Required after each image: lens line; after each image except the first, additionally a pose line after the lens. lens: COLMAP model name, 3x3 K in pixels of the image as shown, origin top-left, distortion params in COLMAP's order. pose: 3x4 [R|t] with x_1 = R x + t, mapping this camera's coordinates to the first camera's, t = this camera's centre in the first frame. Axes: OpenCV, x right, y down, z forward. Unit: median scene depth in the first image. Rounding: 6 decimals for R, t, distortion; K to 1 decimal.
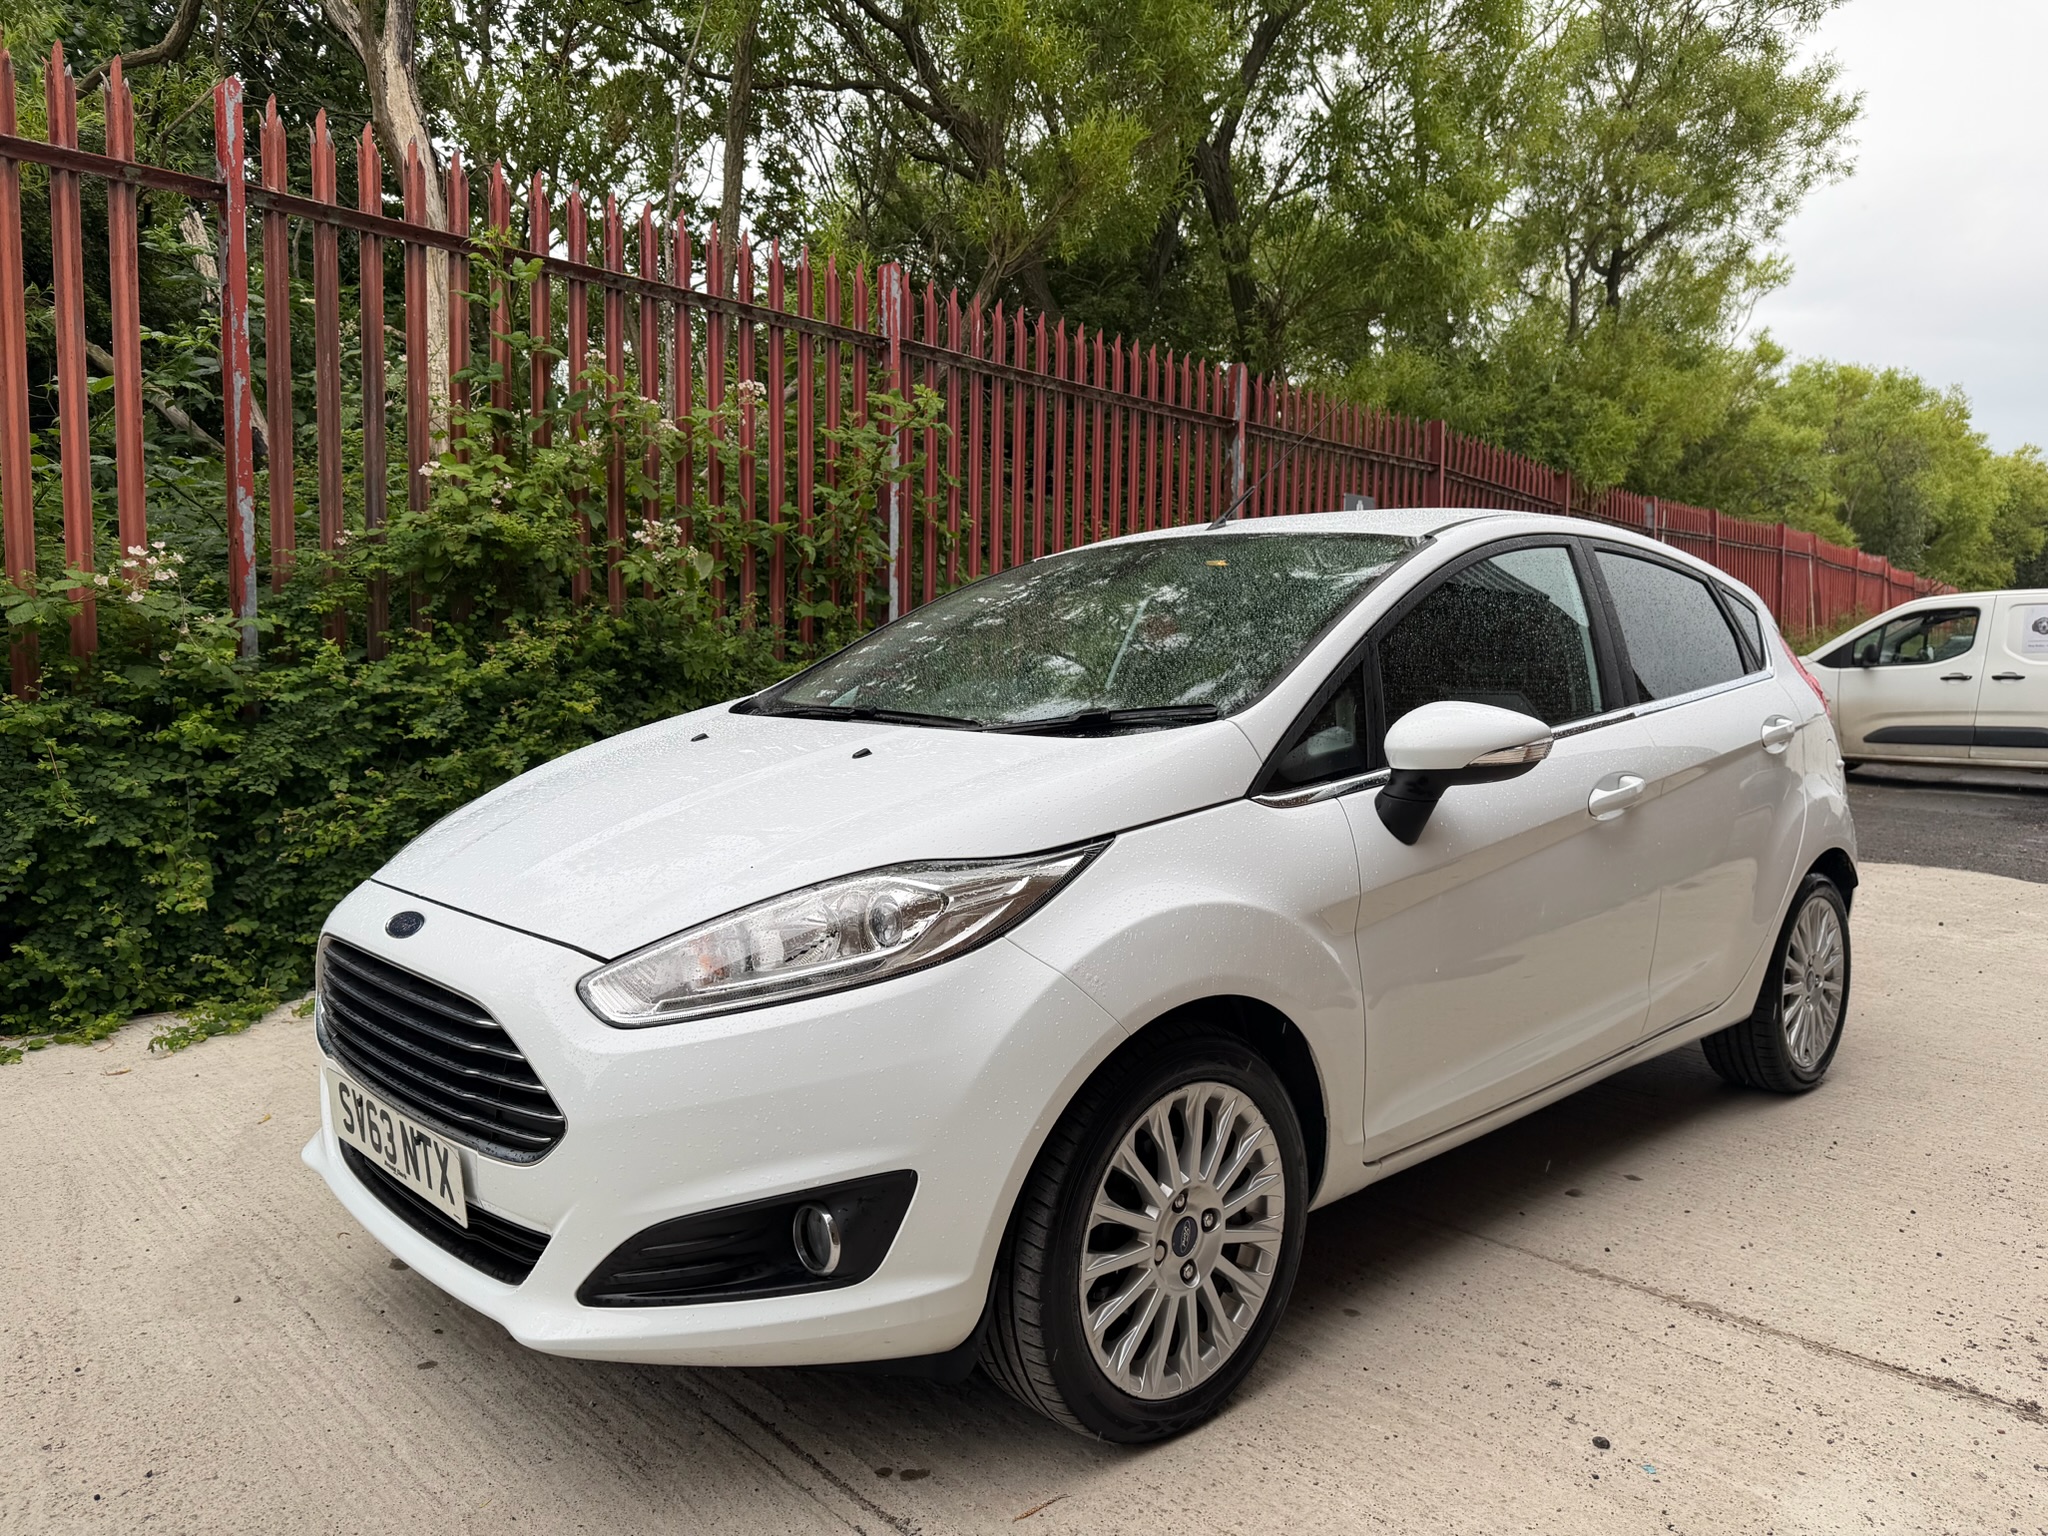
lens RADIAL K [[1443.6, 0, 1014.4], [0, 1443.6, 752.1], [0, 0, 1]] dist [0.030130, -0.041182]
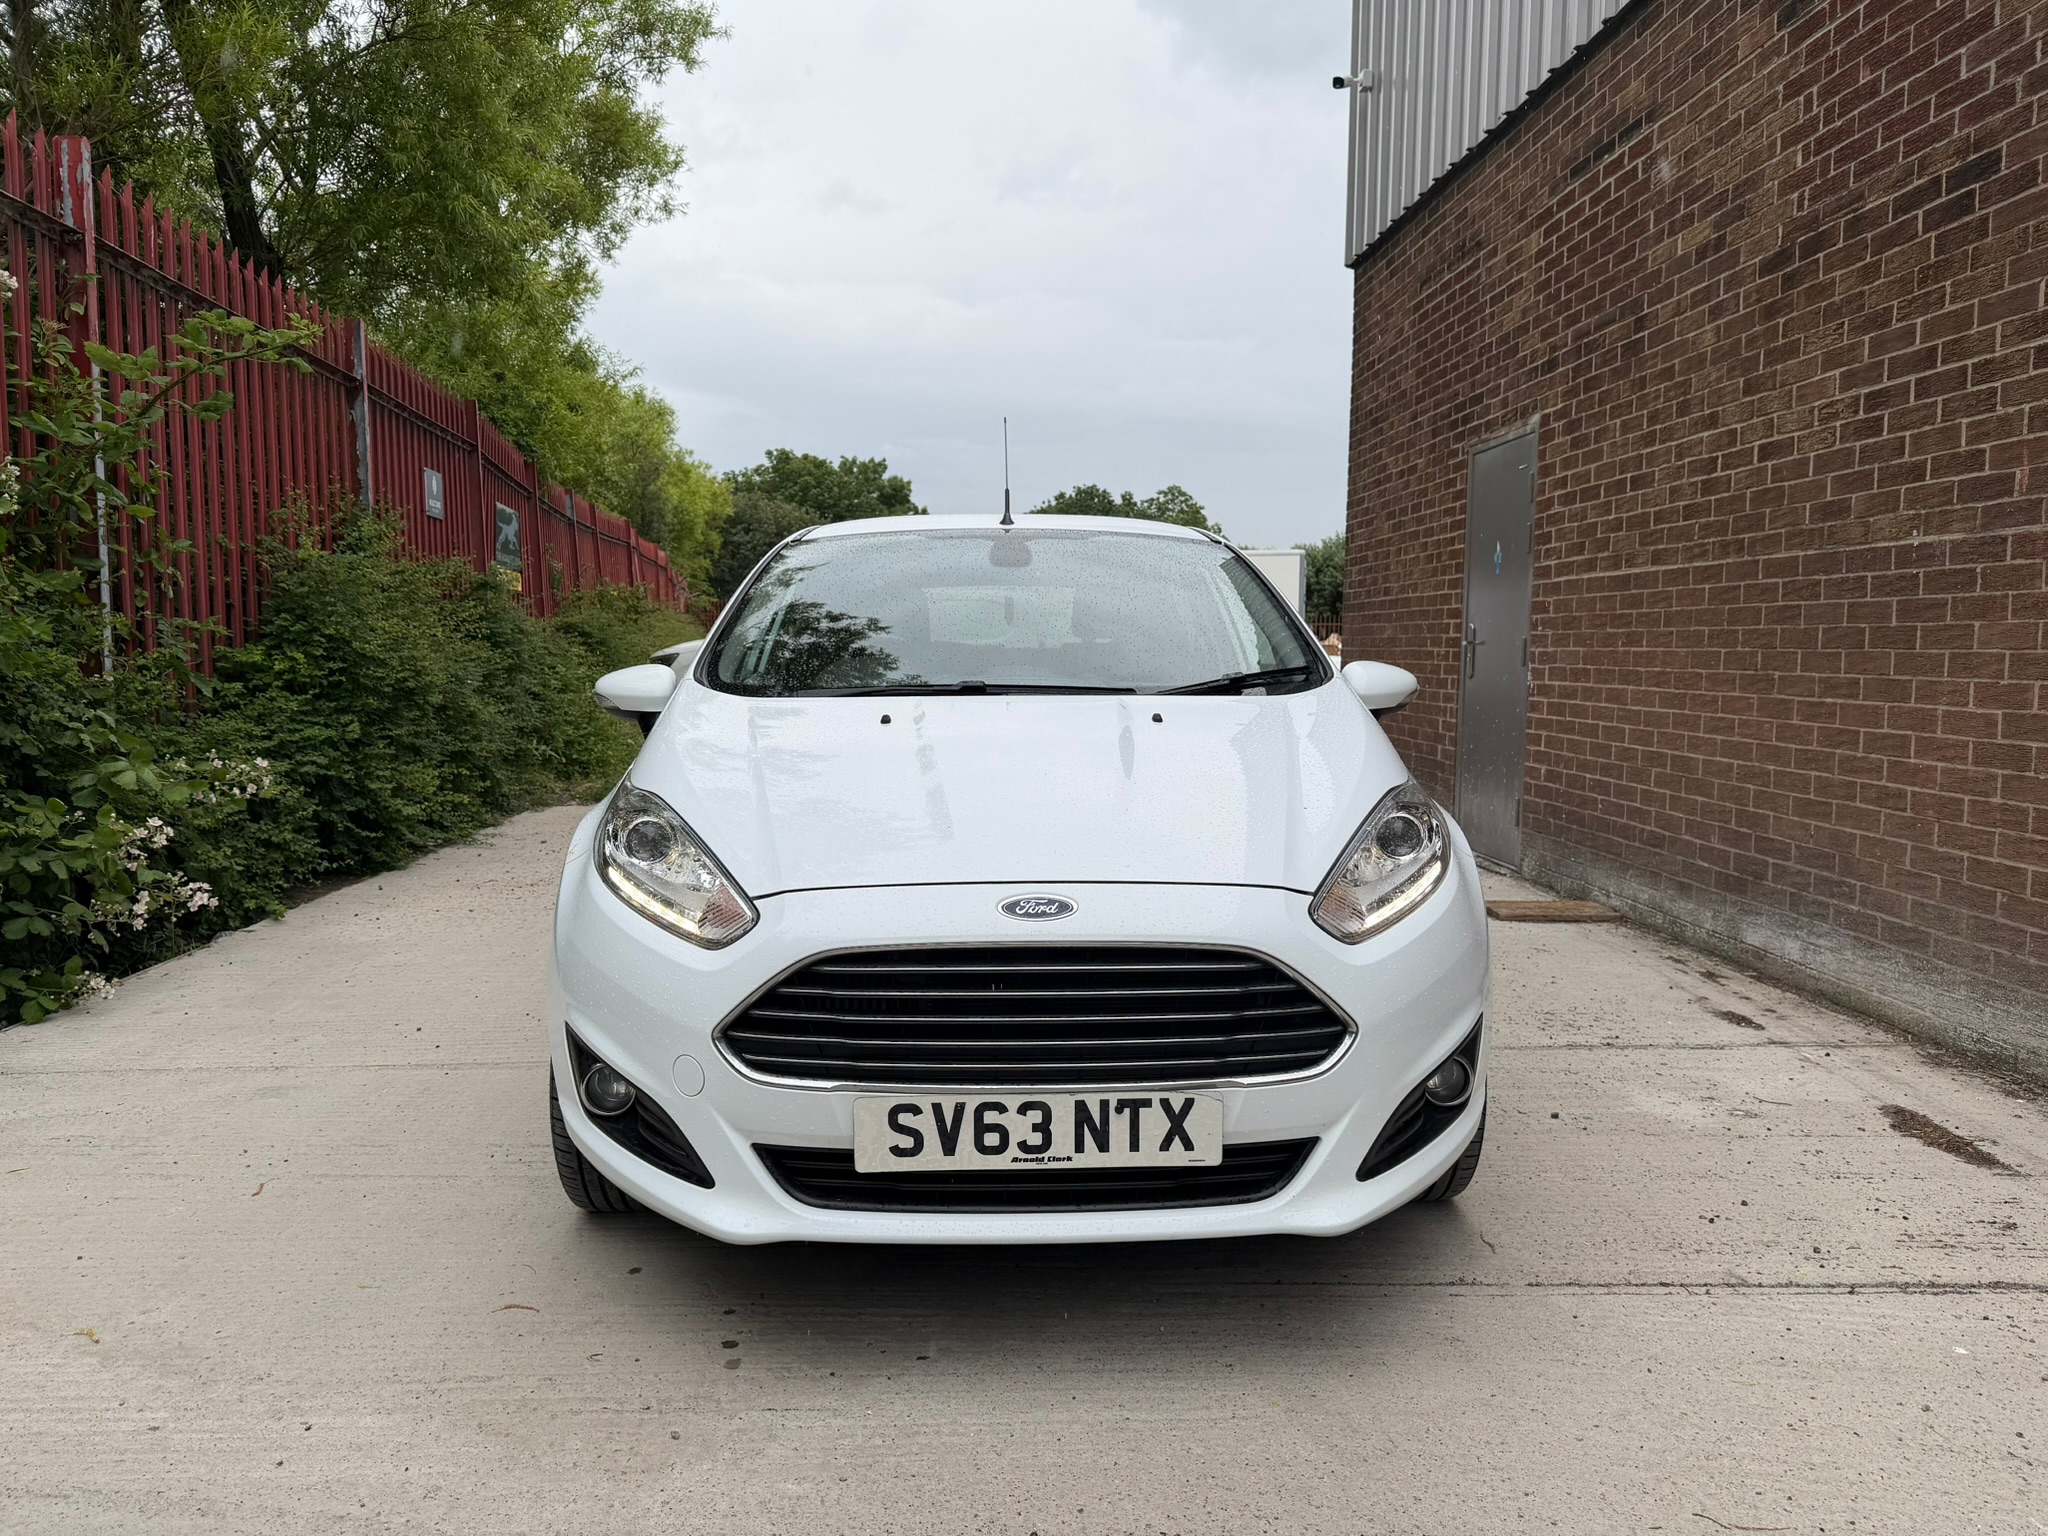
lens RADIAL K [[1443.6, 0, 1020.3], [0, 1443.6, 761.2], [0, 0, 1]] dist [0.030130, -0.041182]
pose [[0.660850, -0.073254, 0.746934, -0.678440], [0.061153, 0.997172, 0.043690, -0.011644], [-0.748022, 0.016805, 0.663461, 0.219069]]
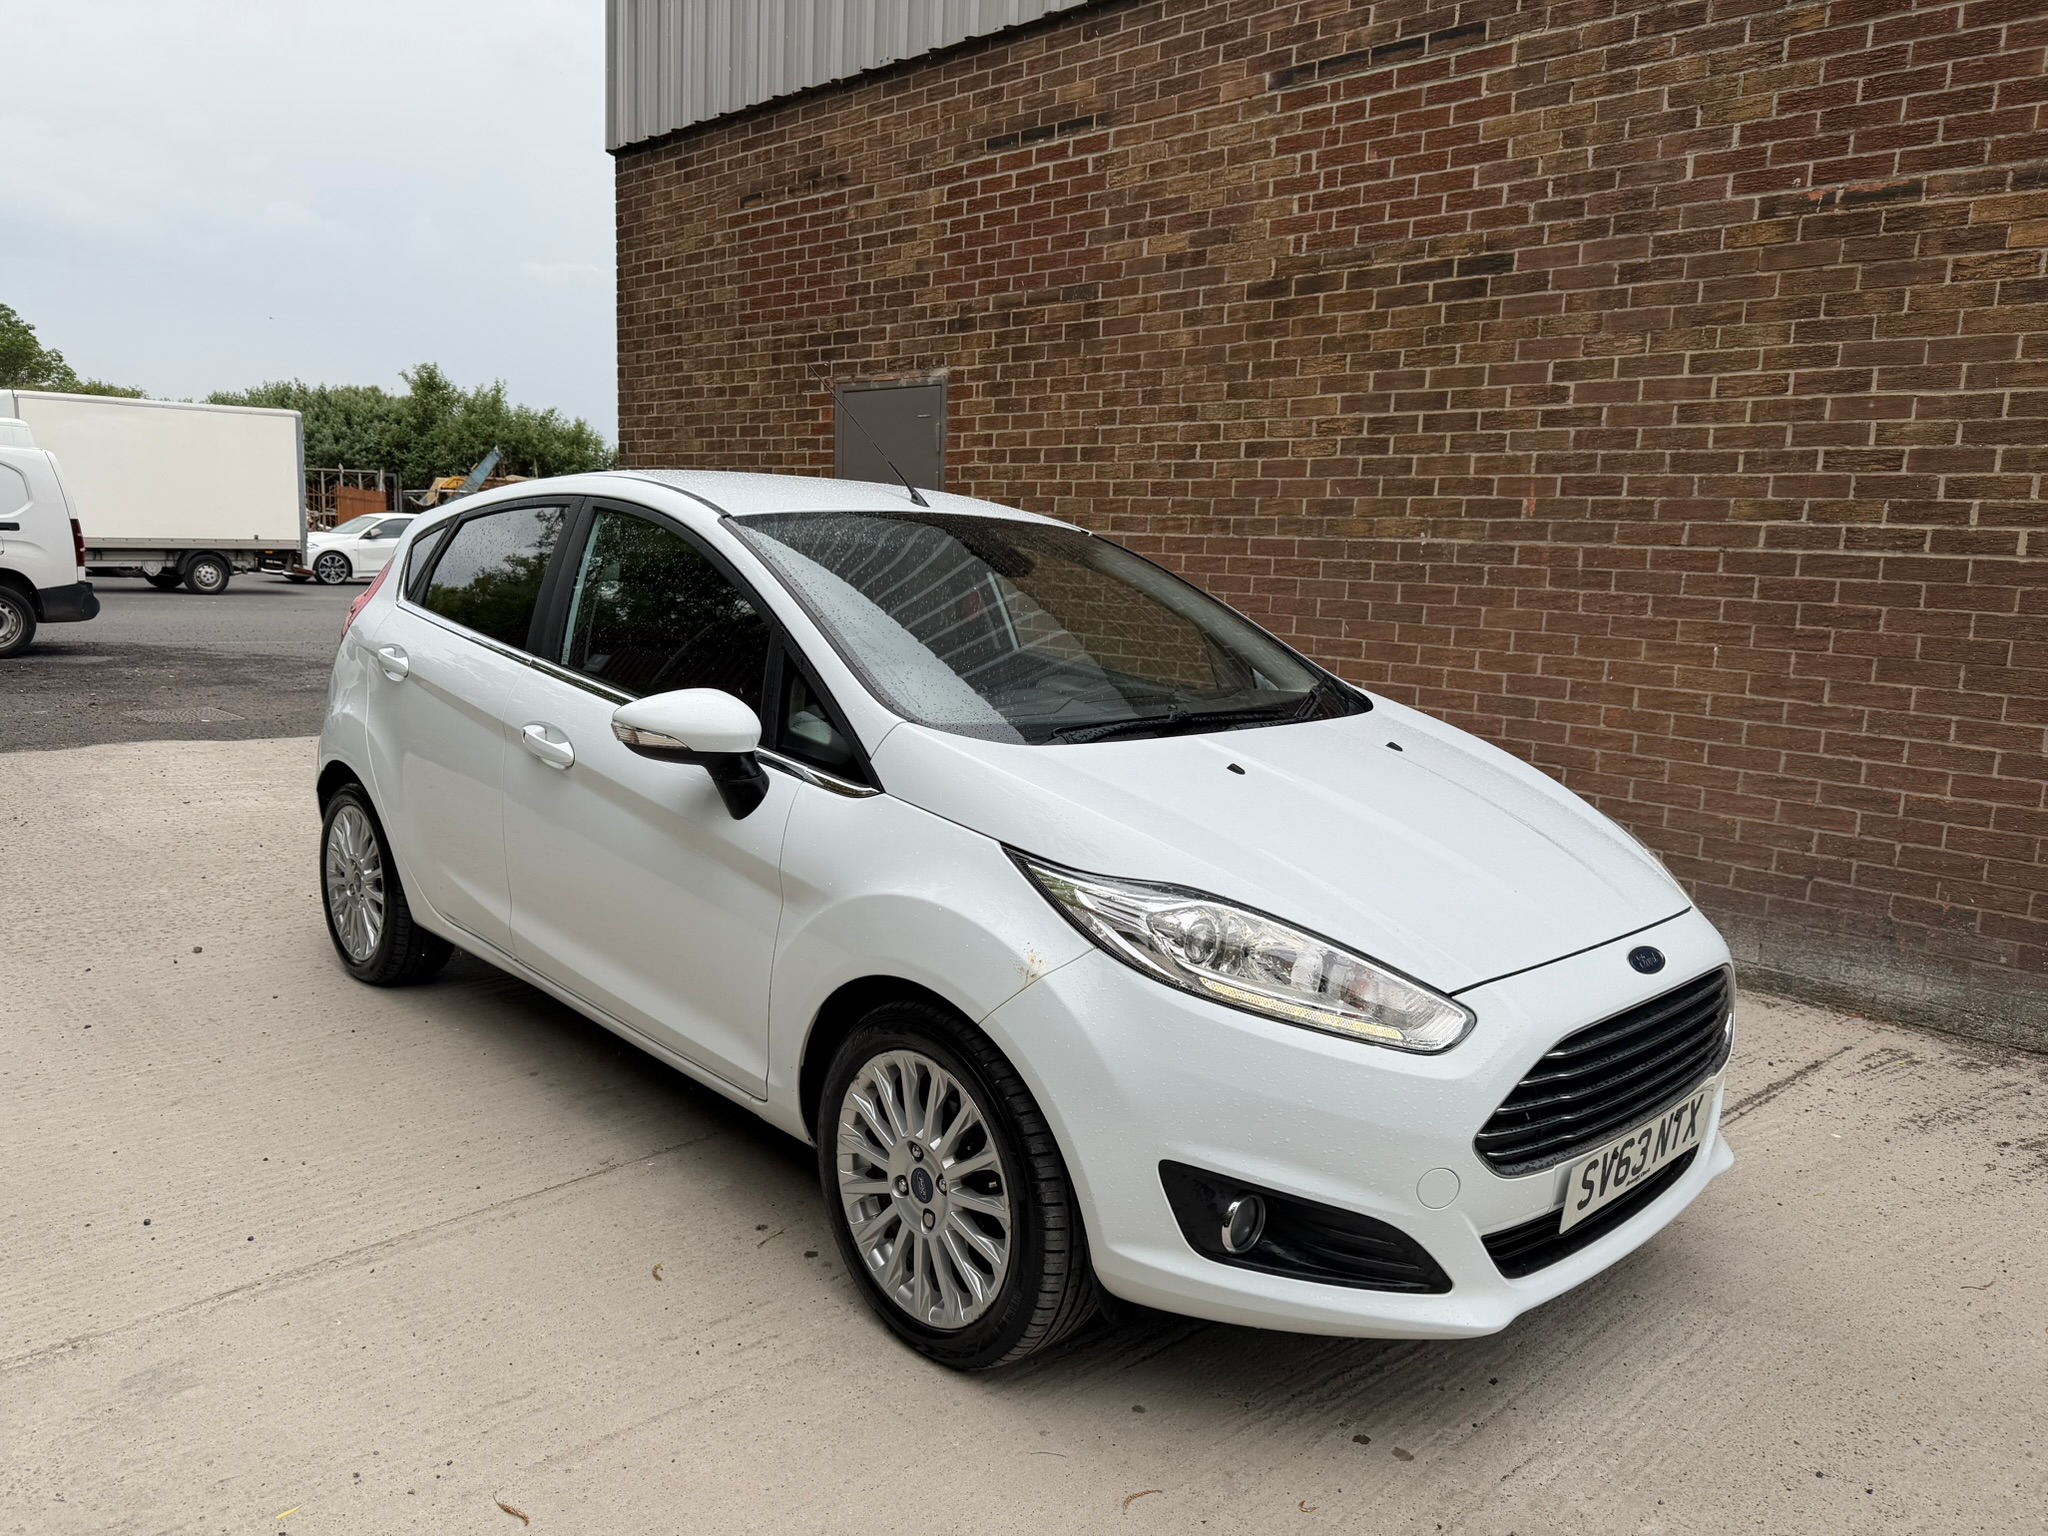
lens RADIAL K [[1443.6, 0, 1012.9], [0, 1443.6, 767.2], [0, 0, 1]] dist [0.030130, -0.041182]
pose [[-0.005753, -0.170904, 0.985271, -0.866254], [0.032539, 0.984733, 0.171001, -0.130345], [-0.999454, 0.033044, -0.000104, 0.880449]]
